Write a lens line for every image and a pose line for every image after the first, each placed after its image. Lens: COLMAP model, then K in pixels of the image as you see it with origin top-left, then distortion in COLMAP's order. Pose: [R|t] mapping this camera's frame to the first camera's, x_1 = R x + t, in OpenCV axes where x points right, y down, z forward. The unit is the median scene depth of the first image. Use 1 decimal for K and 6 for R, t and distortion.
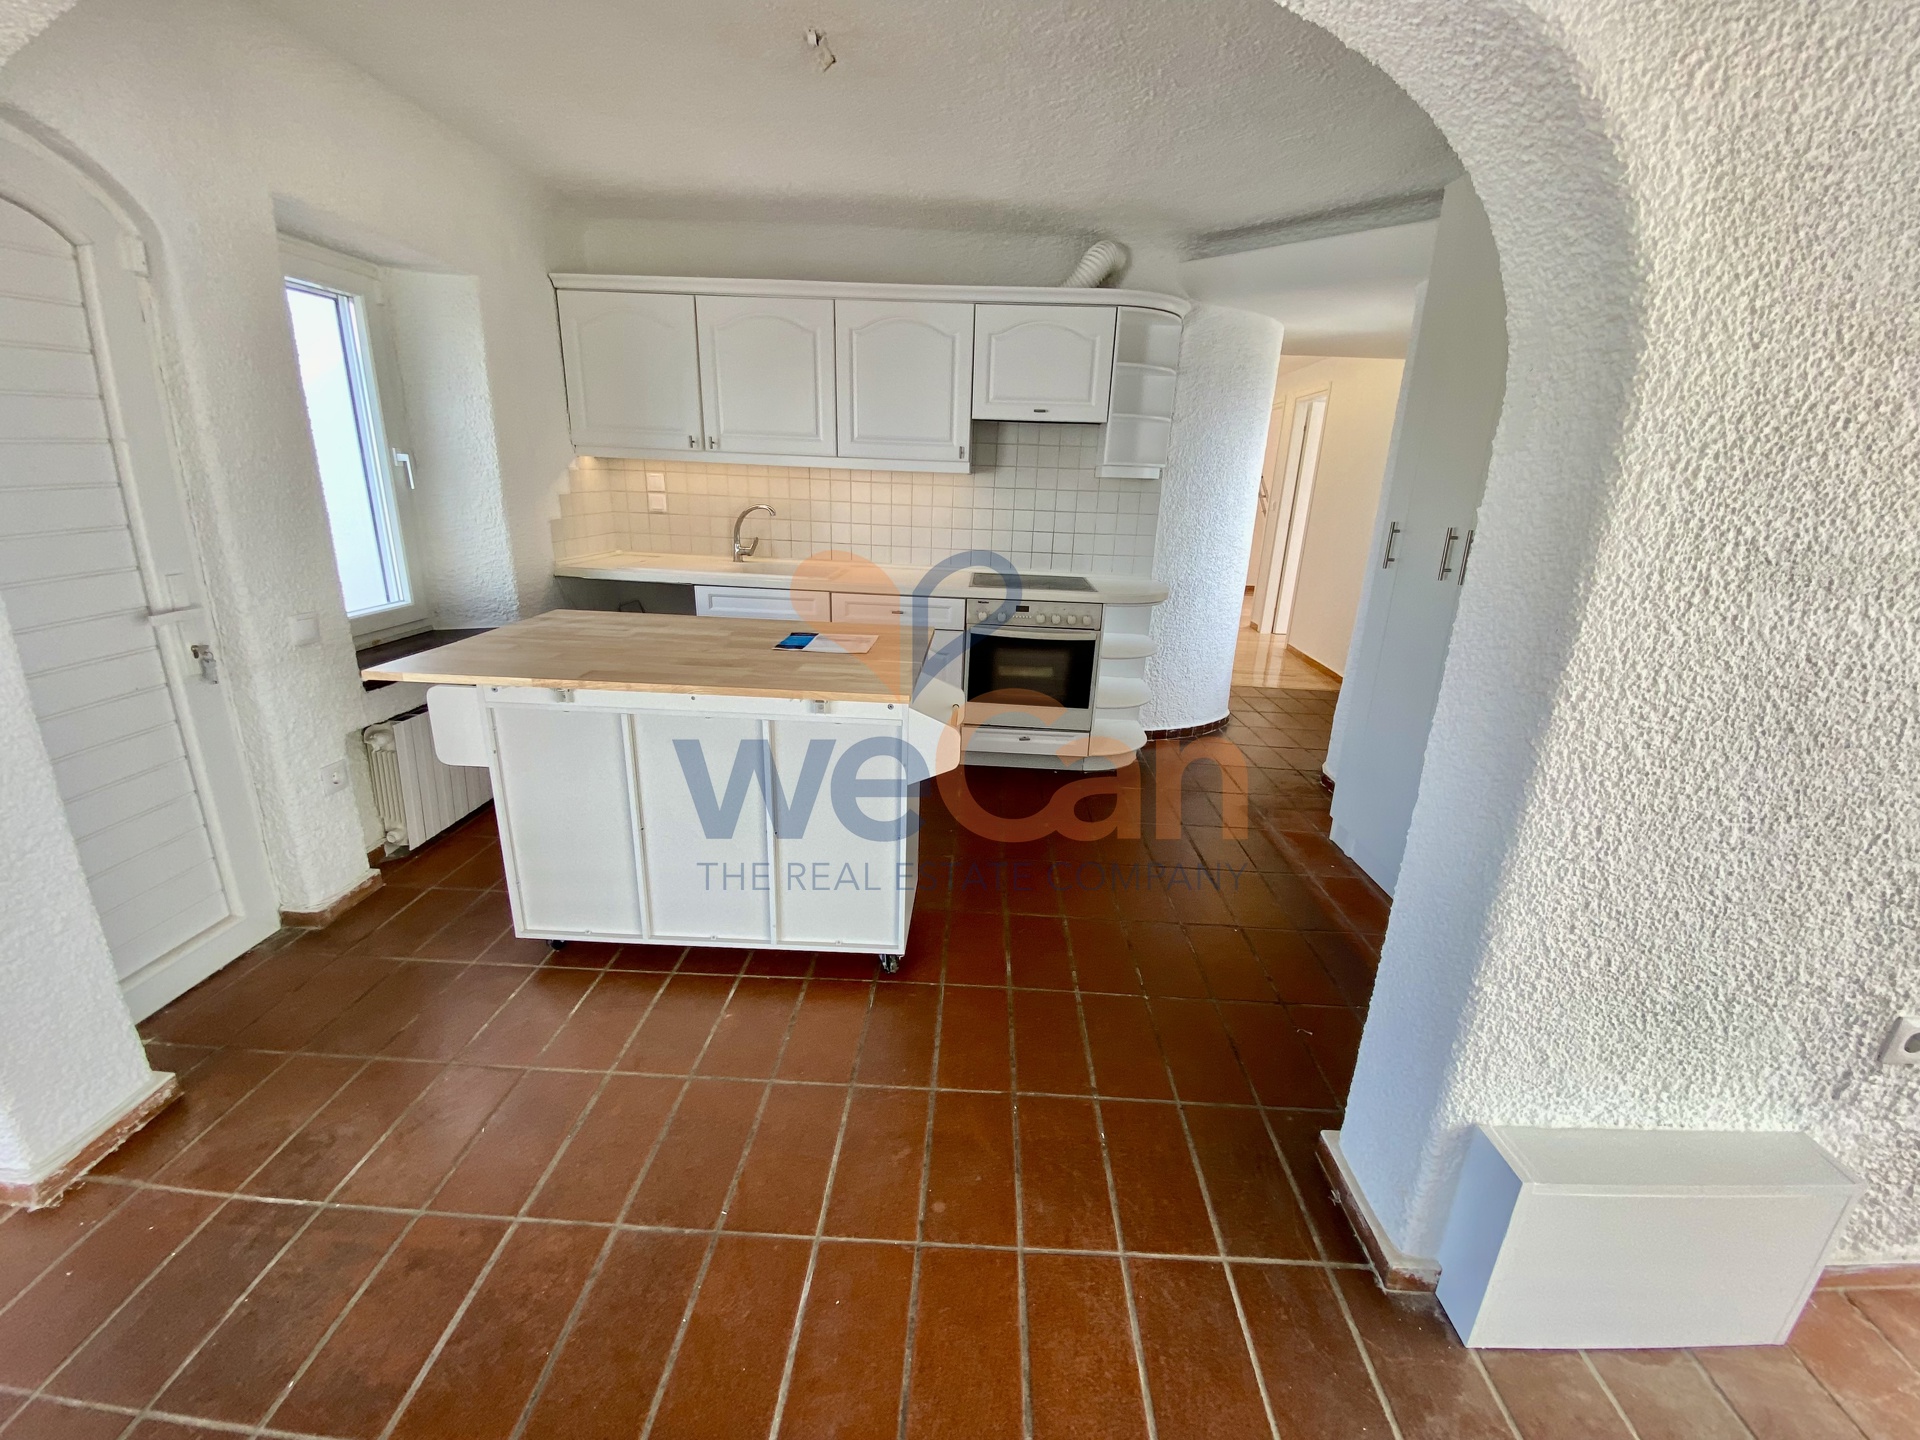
lens RADIAL K [[756.9, 0, 975.9], [0, 756.9, 715.3], [0, 0, 1]] dist [0.024683, -0.022122]
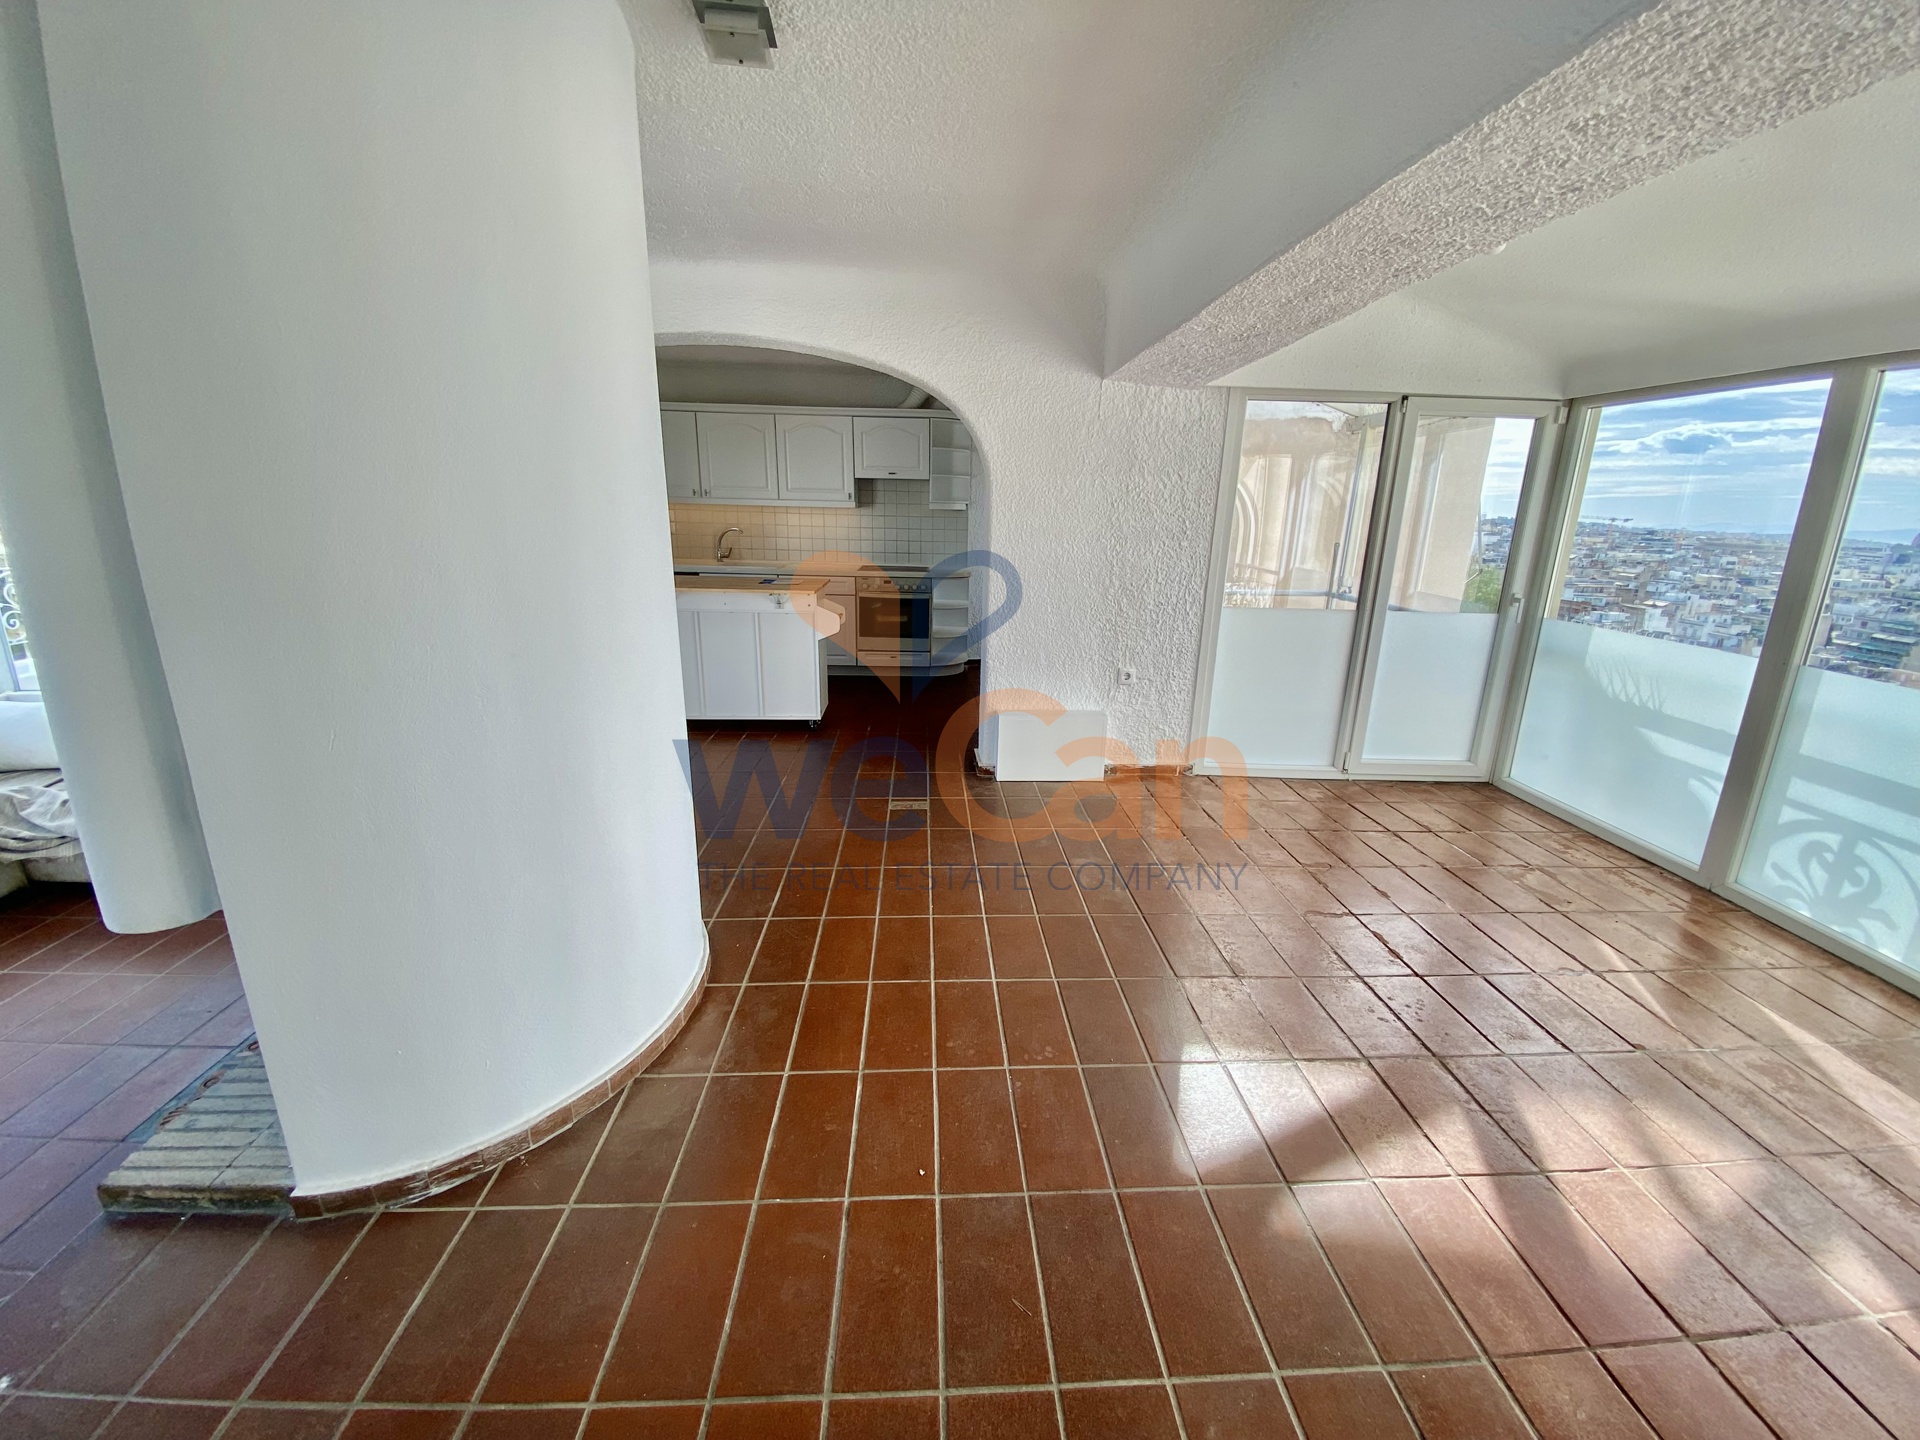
lens RADIAL K [[756.9, 0, 975.9], [0, 756.9, 715.3], [0, 0, 1]] dist [0.024683, -0.022122]
pose [[0.996626, -0.035338, 0.074081, 0.127995], [0.038124, 0.998605, -0.036544, 0.252886], [-0.072686, 0.039245, 0.996582, -0.806322]]
